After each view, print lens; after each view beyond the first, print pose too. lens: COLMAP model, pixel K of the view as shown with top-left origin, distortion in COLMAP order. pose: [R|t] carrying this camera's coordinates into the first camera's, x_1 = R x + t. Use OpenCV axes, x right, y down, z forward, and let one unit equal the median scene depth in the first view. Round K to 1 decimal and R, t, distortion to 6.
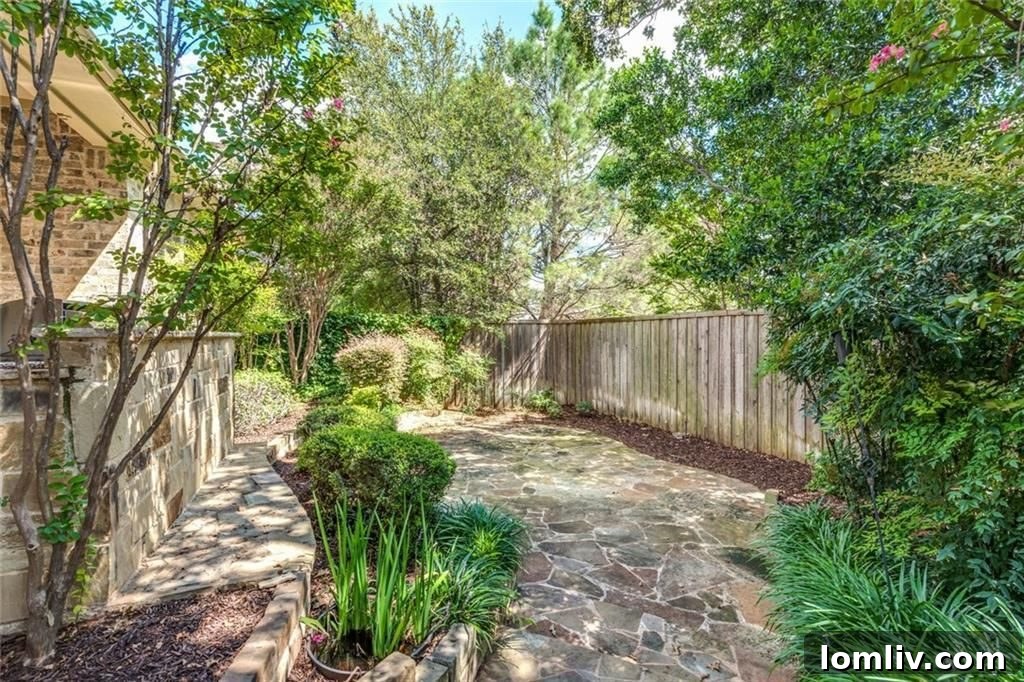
lens RADIAL K [[456.1, 0, 513.7], [0, 456.1, 341.5], [0, 0, 1]] dist [-0.000355, -0.000450]
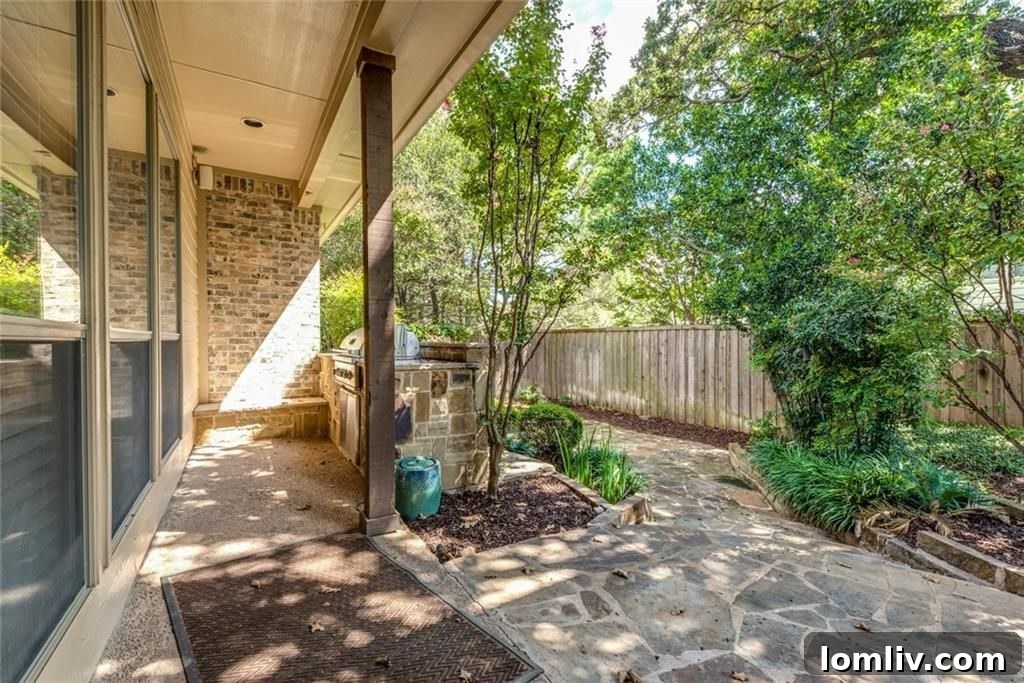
lens RADIAL K [[423.1, 0, 509.5], [0, 423.1, 341.7], [0, 0, 1]] dist [0.003931, -0.000105]
pose [[0.987803, 0.005489, 0.155612, -0.261958], [-0.003812, 0.999931, -0.011073, -0.003468], [-0.155662, 0.010344, 0.987756, -0.202250]]
